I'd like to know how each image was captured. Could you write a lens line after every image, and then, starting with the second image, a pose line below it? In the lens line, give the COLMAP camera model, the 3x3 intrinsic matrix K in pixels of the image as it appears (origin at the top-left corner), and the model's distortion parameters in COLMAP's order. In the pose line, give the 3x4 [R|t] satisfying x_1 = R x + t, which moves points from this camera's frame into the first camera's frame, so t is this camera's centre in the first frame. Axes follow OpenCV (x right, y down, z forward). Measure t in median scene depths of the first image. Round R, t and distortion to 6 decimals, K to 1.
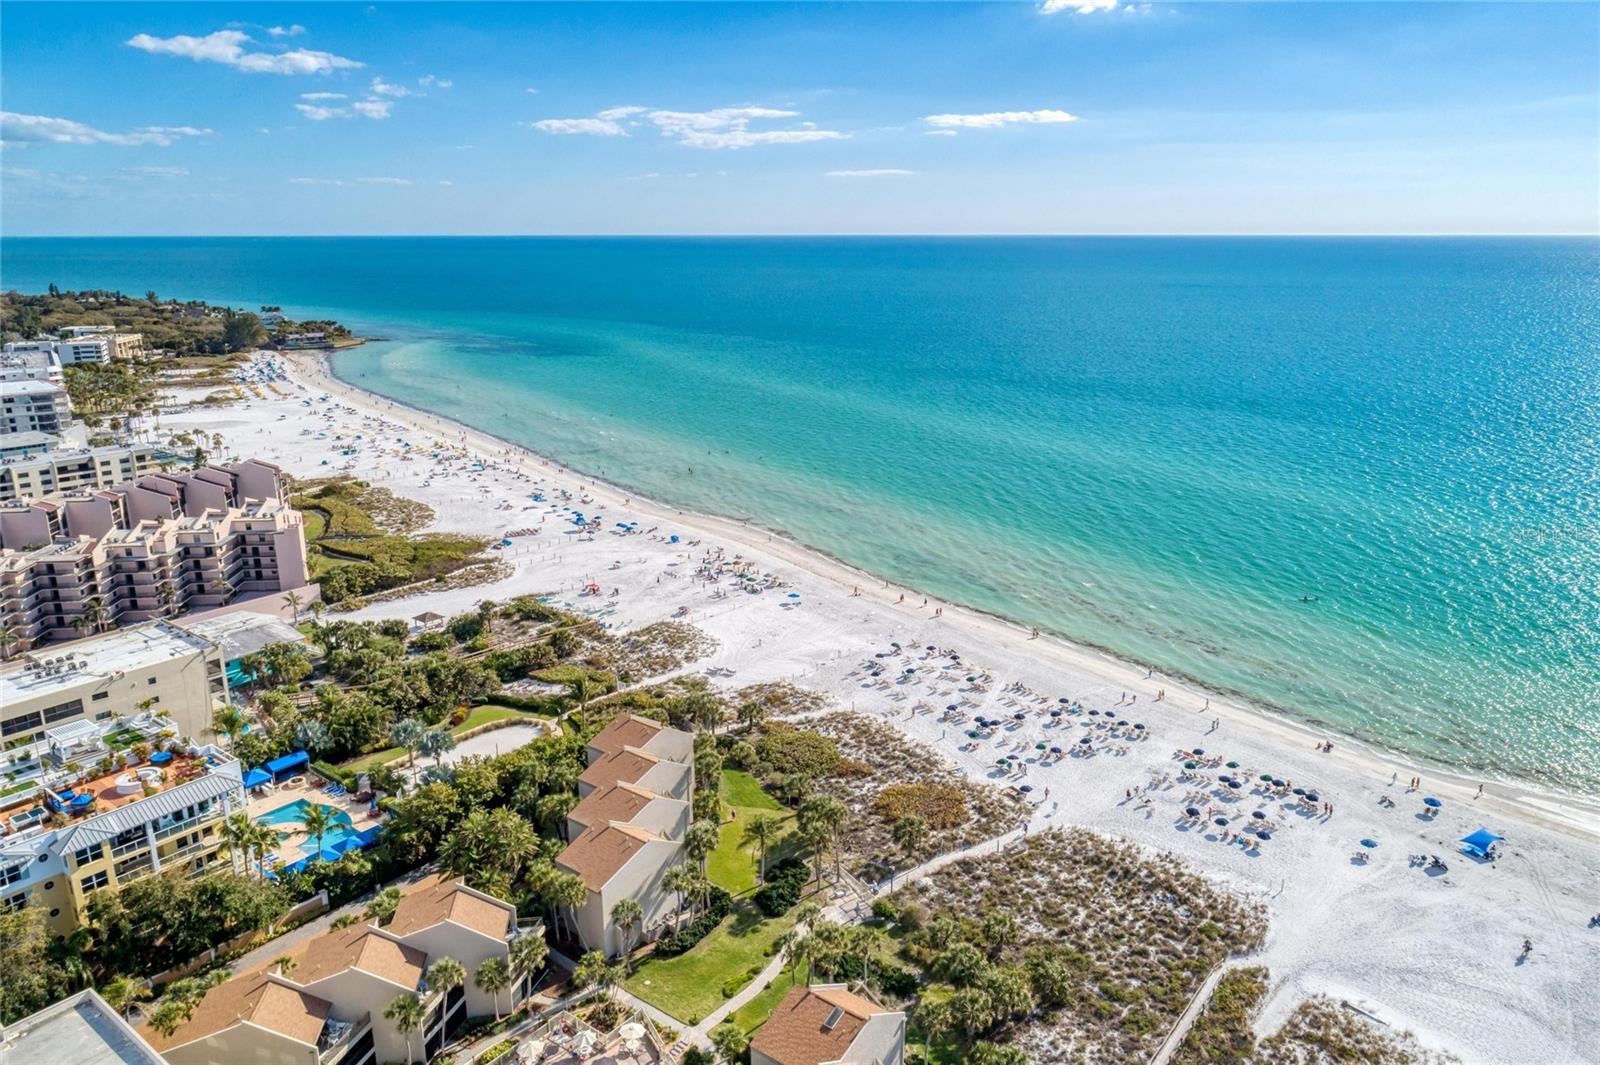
lens RADIAL K [[1136.7, 0, 803.9], [0, 1136.7, 531.9], [0, 0, 1]] dist [-0.006433, 0.010904]
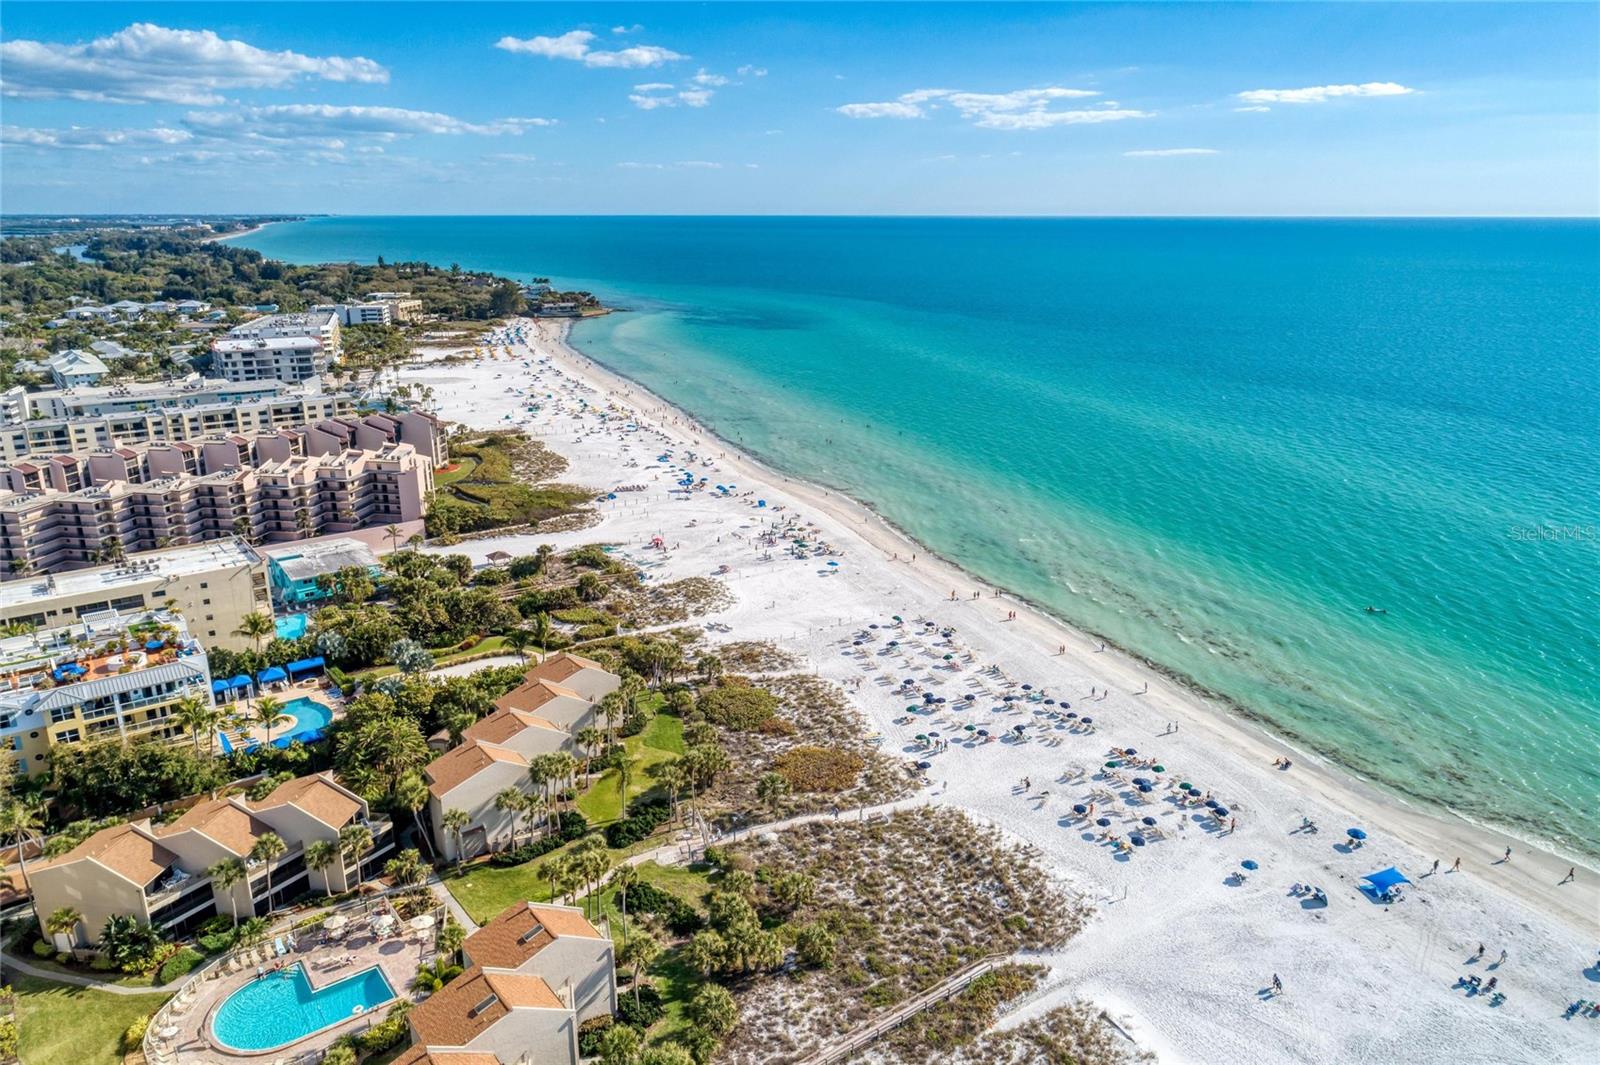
lens RADIAL K [[1136.7, 0, 927.8], [0, 1136.7, 518.4], [0, 0, 1]] dist [-0.006433, 0.010904]
pose [[0.967057, 0.067916, -0.245334, 0.380352], [-0.066708, 0.997685, 0.013242, -0.005389], [0.245665, 0.003560, 0.969348, 0.019486]]
